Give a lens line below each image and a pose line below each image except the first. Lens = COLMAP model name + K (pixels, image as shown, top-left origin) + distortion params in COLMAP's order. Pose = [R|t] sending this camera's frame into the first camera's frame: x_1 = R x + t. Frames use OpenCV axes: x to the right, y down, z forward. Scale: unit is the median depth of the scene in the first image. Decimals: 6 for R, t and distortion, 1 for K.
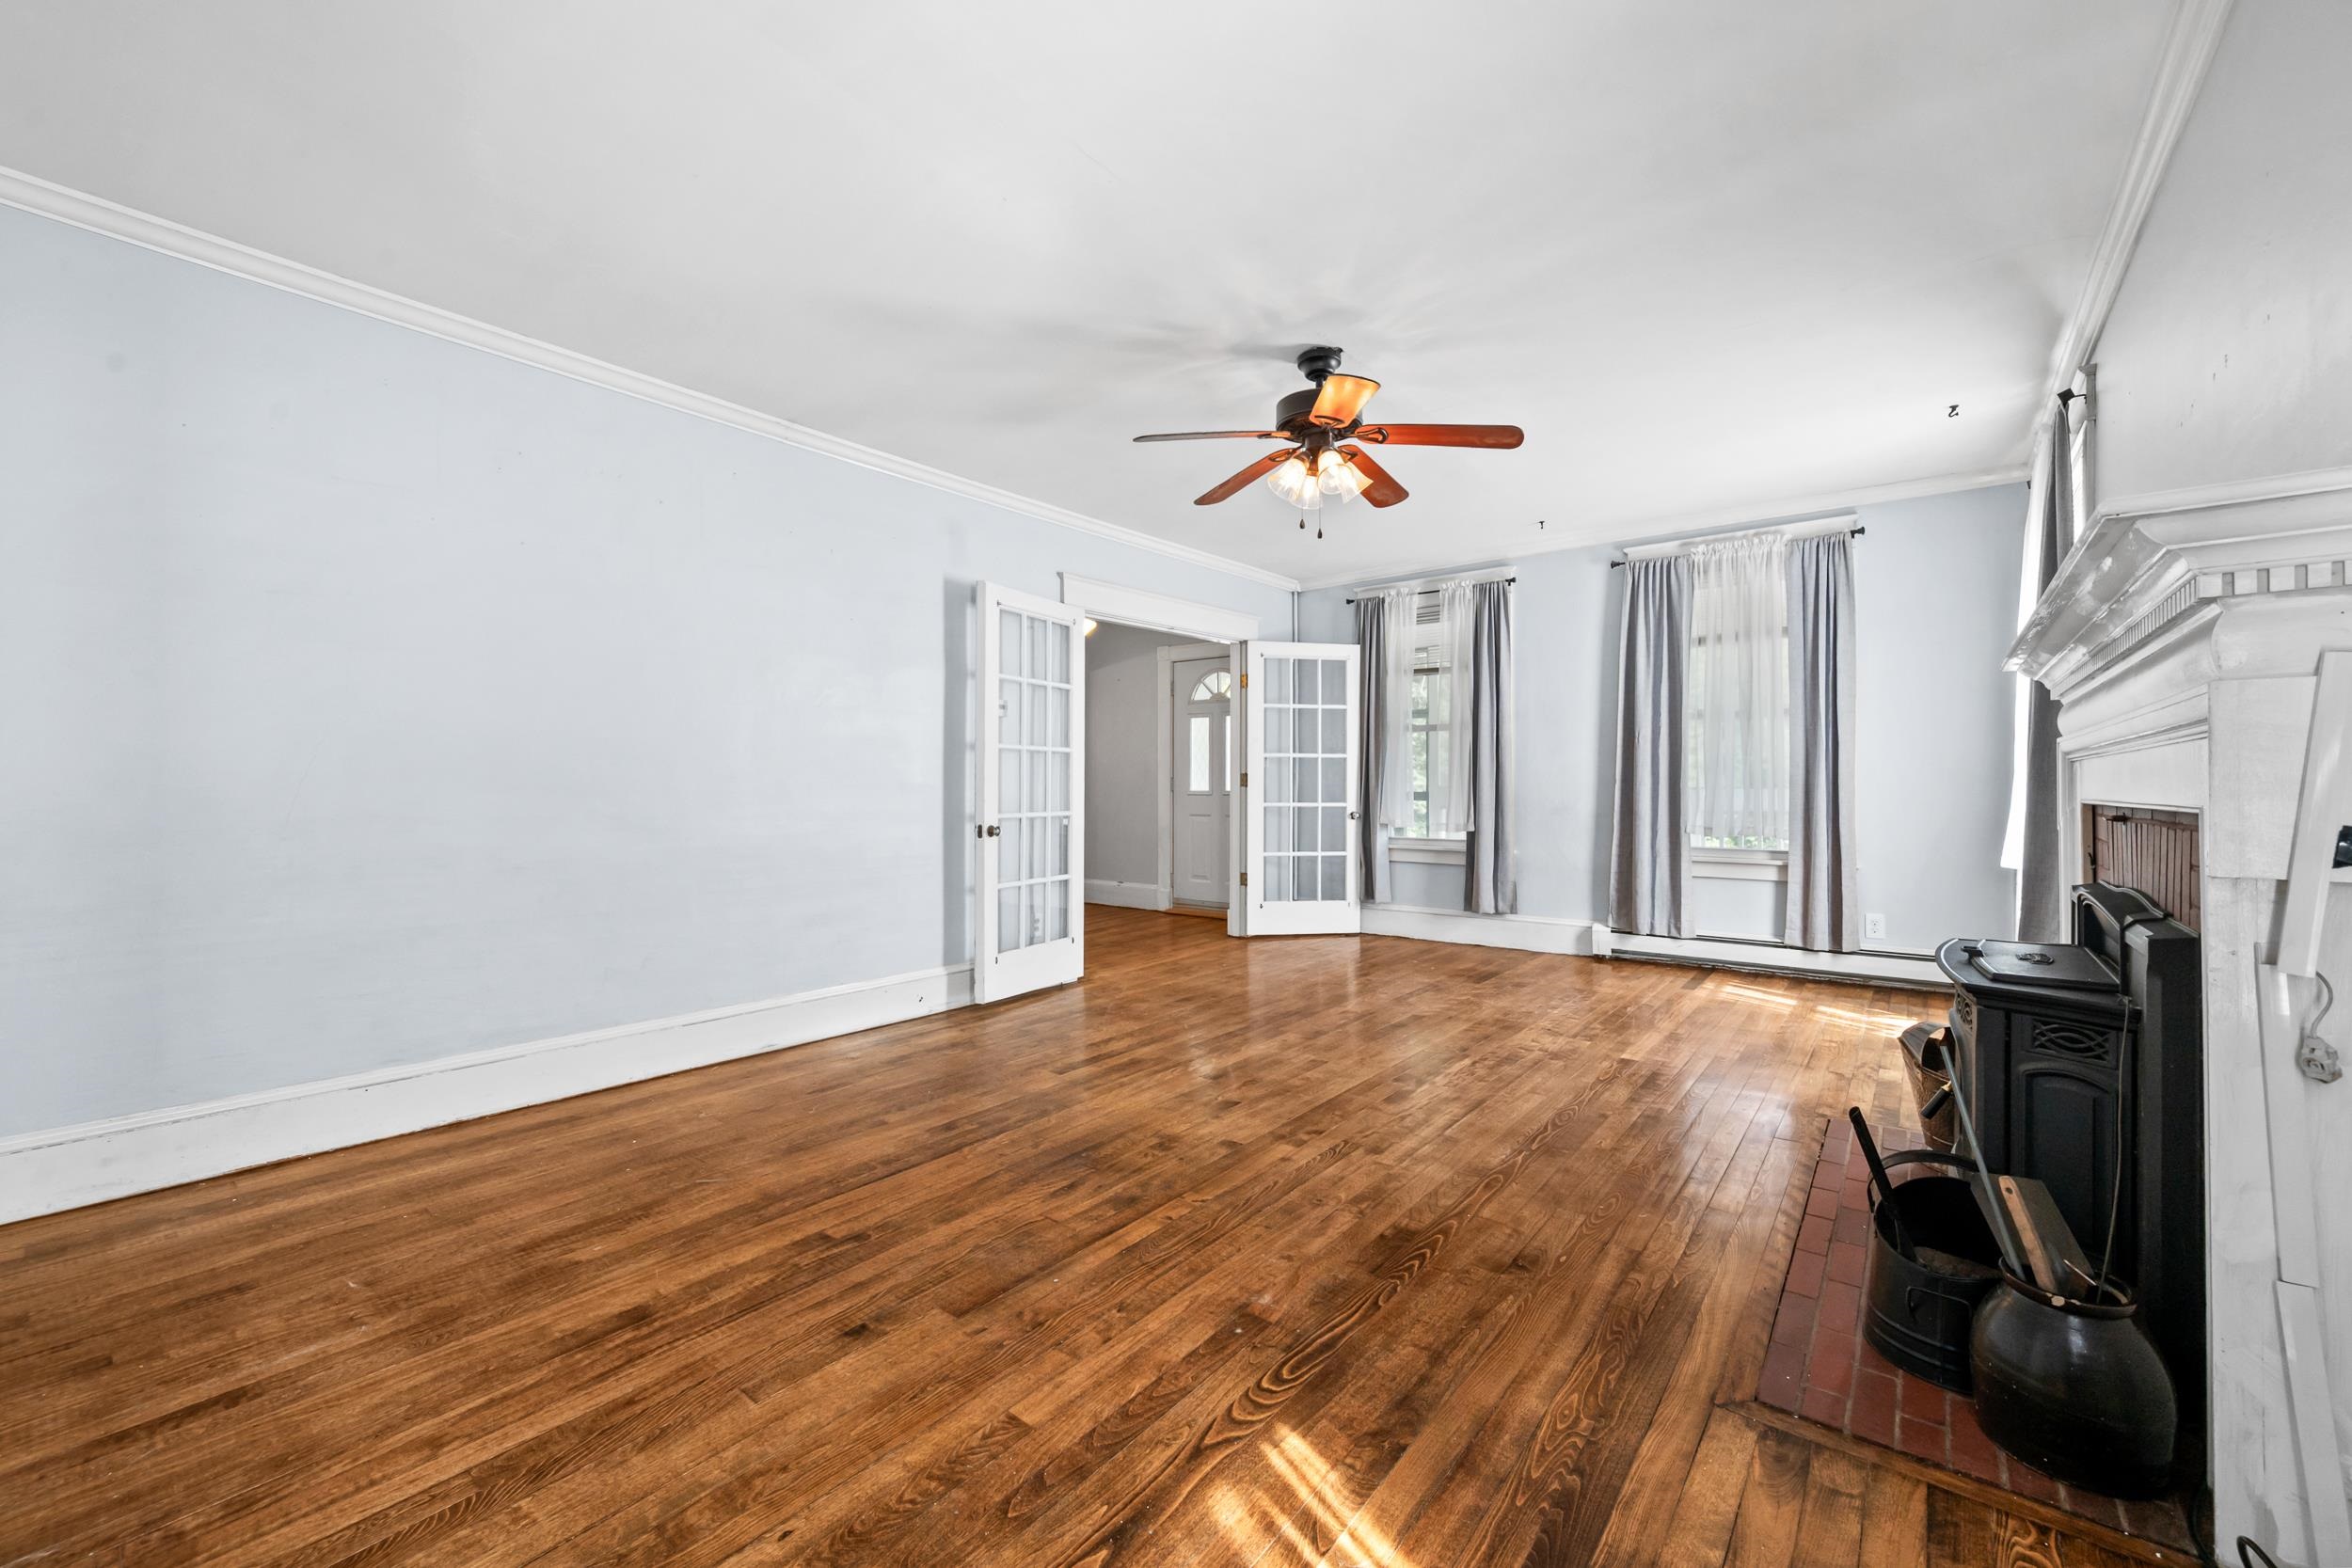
lens RADIAL K [[926.7, 0, 1193.1], [0, 926.7, 790.0], [0, 0, 1]] dist [-0.002163, 0.000341]
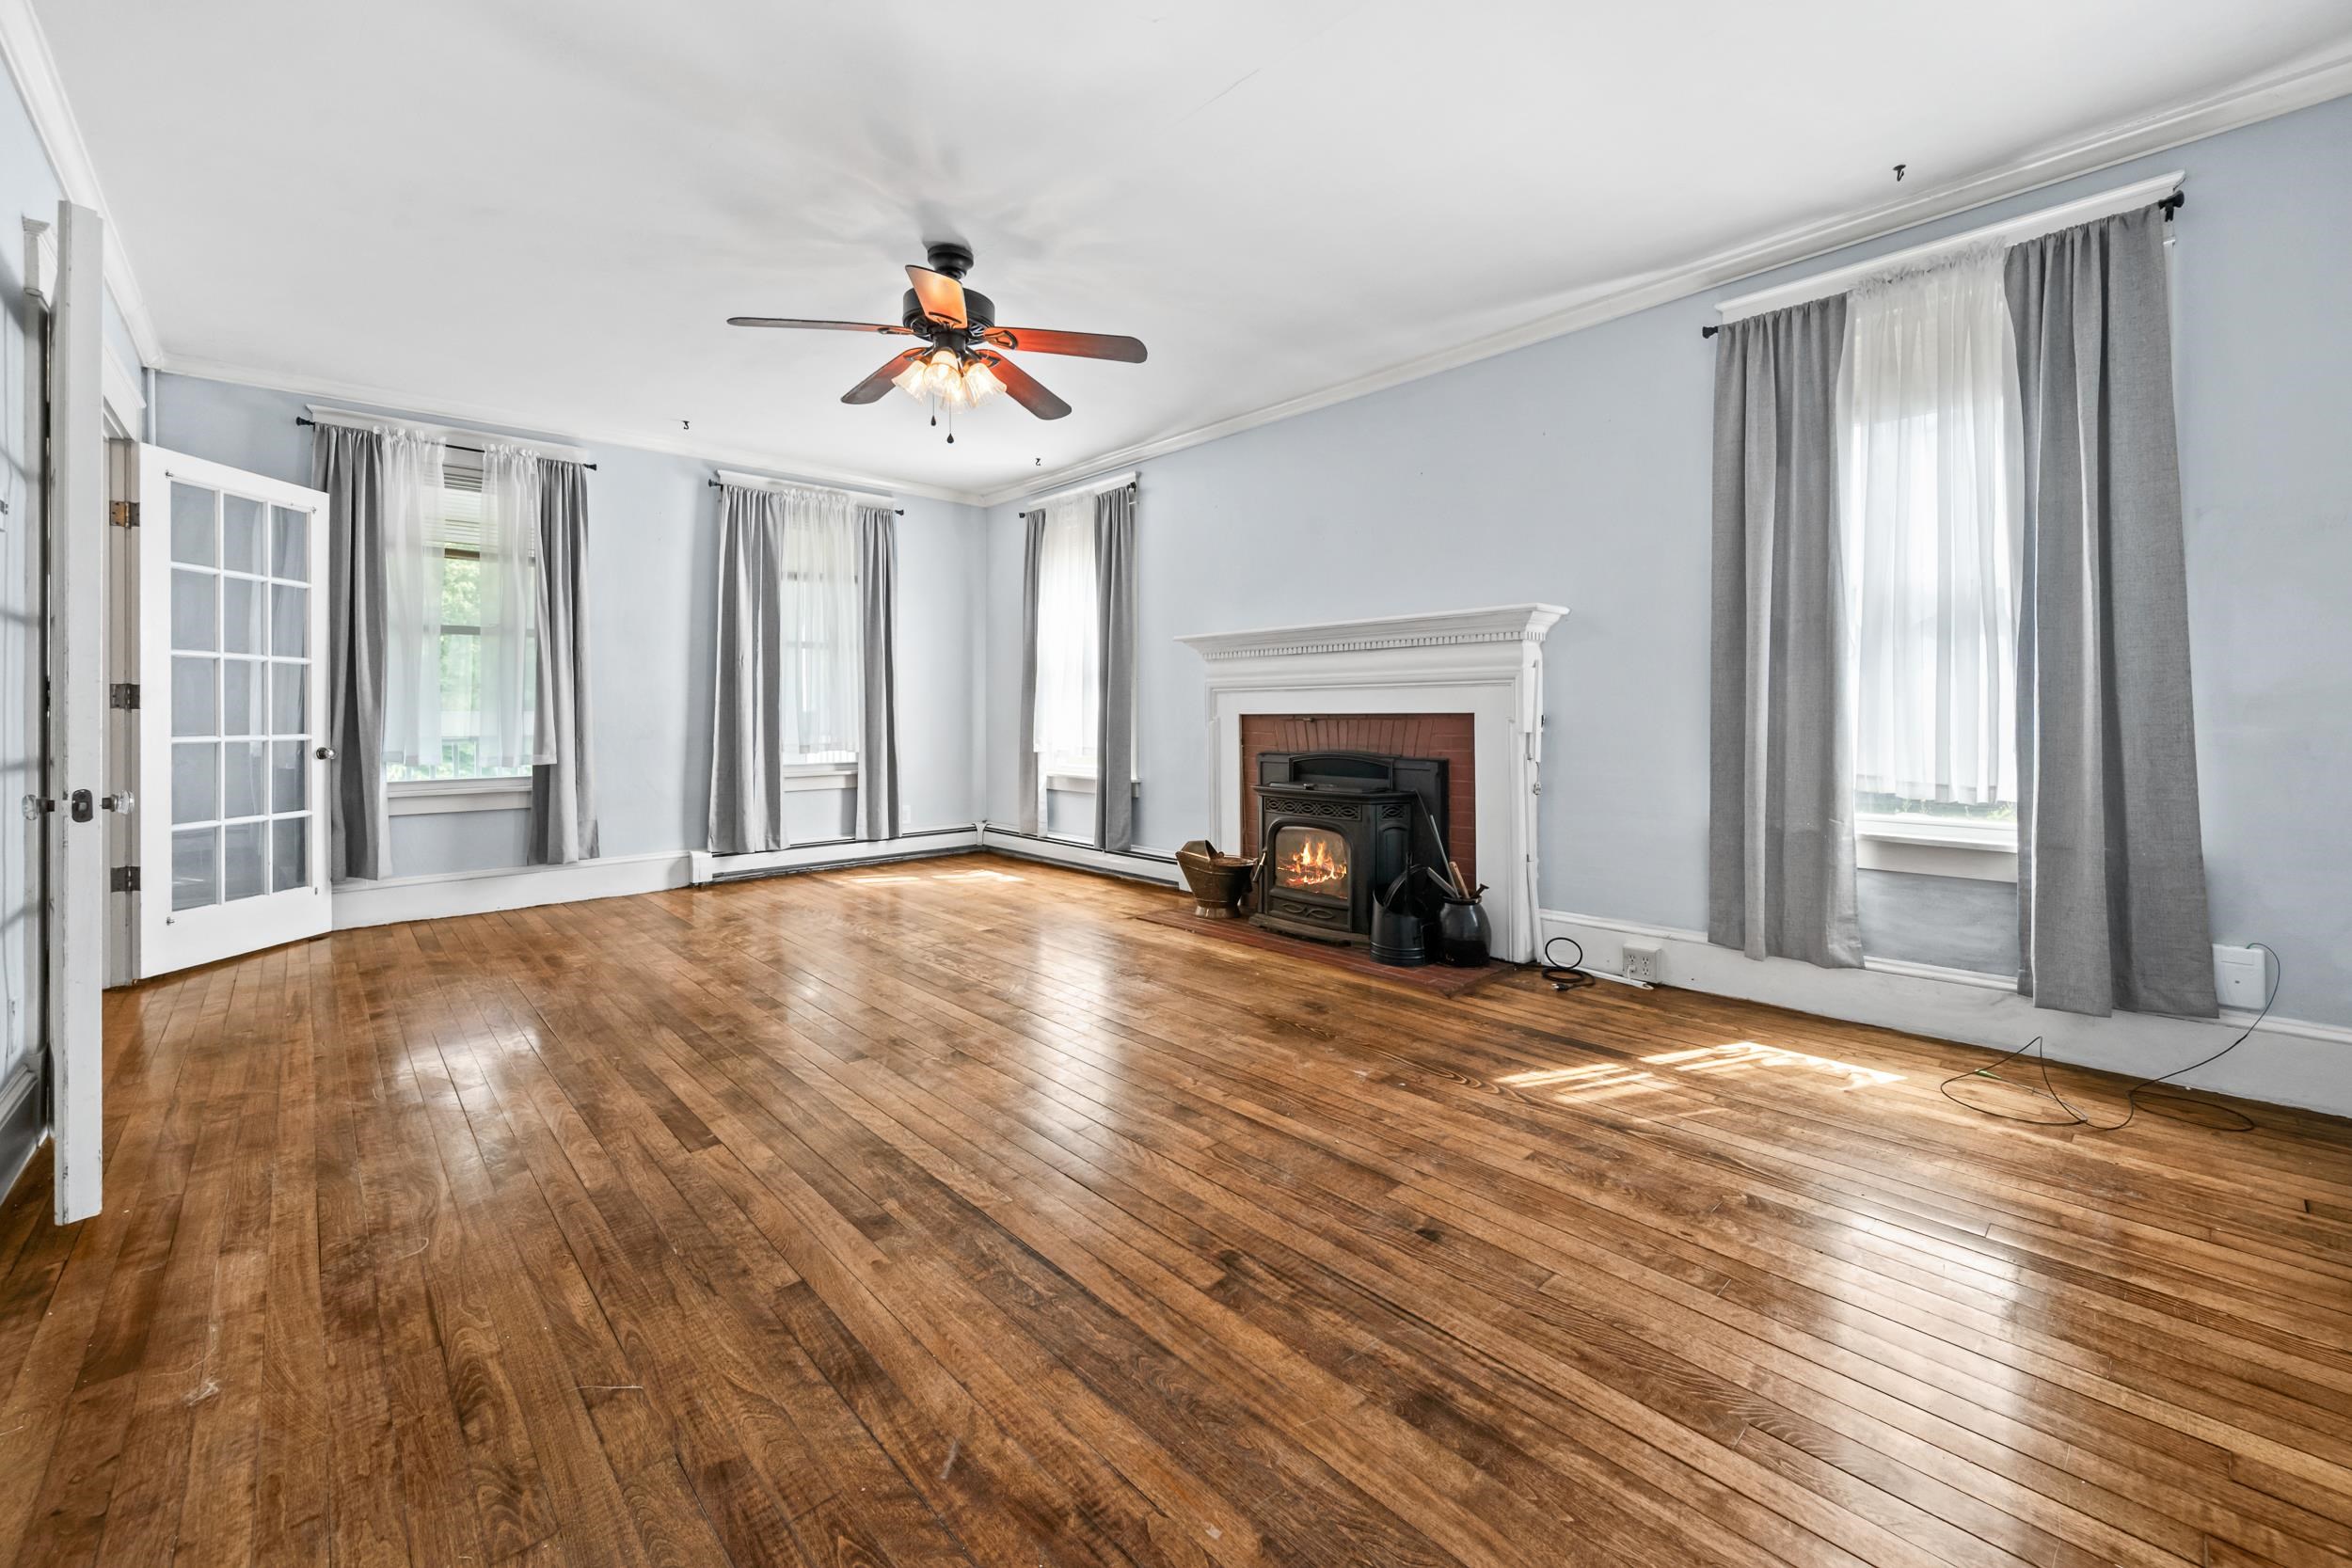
lens RADIAL K [[926.7, 0, 1192.5], [0, 926.7, 714.3], [0, 0, 1]] dist [-0.002163, 0.000341]
pose [[0.160851, -0.002273, 0.986976, -0.741855], [0.009276, 0.999957, 0.000791, 0.010438], [-0.986935, 0.009028, 0.160865, 0.580319]]
